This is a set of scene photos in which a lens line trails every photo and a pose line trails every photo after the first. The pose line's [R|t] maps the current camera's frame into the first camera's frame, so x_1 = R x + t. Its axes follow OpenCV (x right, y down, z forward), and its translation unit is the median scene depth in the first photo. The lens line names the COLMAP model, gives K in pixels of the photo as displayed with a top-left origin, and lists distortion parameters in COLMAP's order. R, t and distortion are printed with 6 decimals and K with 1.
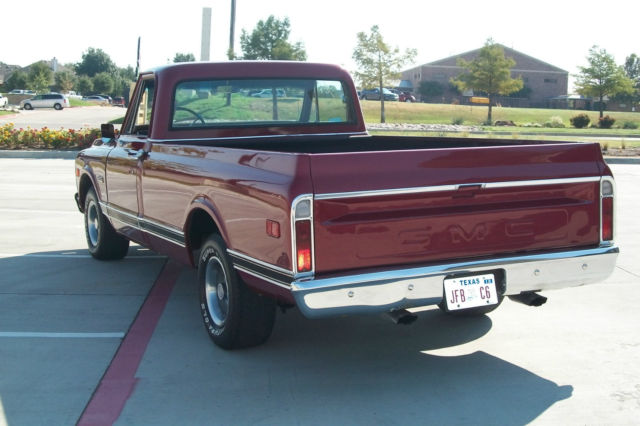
lens RADIAL K [[897.8, 0, 322.2], [0, 897.8, 215.4], [0, 0, 1]] dist [-0.049622, 0.000000]
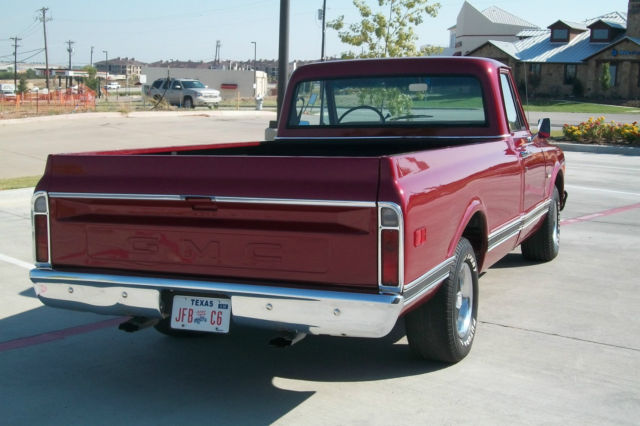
lens RADIAL K [[896.6, 0, 322.3], [0, 896.6, 208.0], [0, 0, 1]] dist [-0.042548, 0.000000]
pose [[0.663694, 0.089806, -0.742593, 0.638511], [-0.089012, 0.995195, 0.040801, -0.048883], [0.742689, 0.039020, 0.668499, 0.333282]]
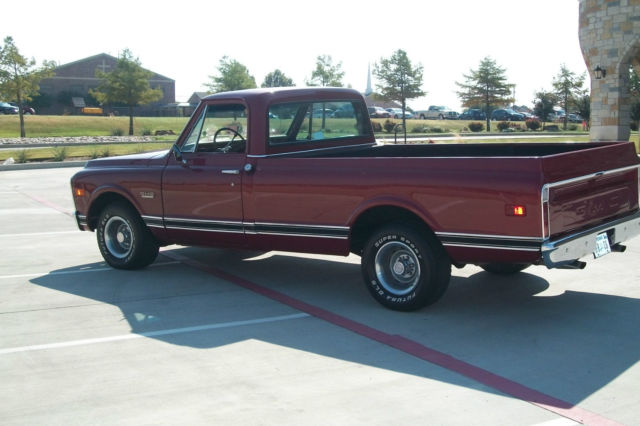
lens RADIAL K [[897.8, 0, 323.1], [0, 897.8, 214.5], [0, 0, 1]] dist [-0.049622, 0.000000]
pose [[0.902957, -0.073083, 0.423470, -0.612602], [0.077602, 0.996963, 0.006589, -0.007782], [-0.422666, 0.026912, 0.905886, -0.109390]]
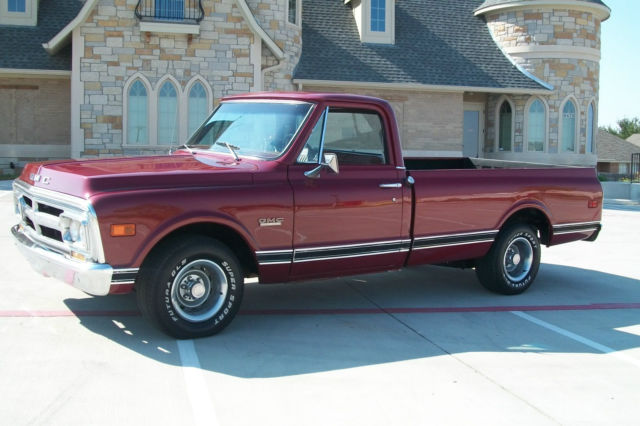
lens RADIAL K [[732.3, 0, 320.9], [0, 732.3, 214.7], [0, 0, 1]] dist [-0.096142, 0.000000]
pose [[-0.162485, -0.107677, 0.980818, -1.071761], [0.083353, 0.988977, 0.122381, -0.149414], [-0.983184, 0.101639, -0.151718, 1.280917]]
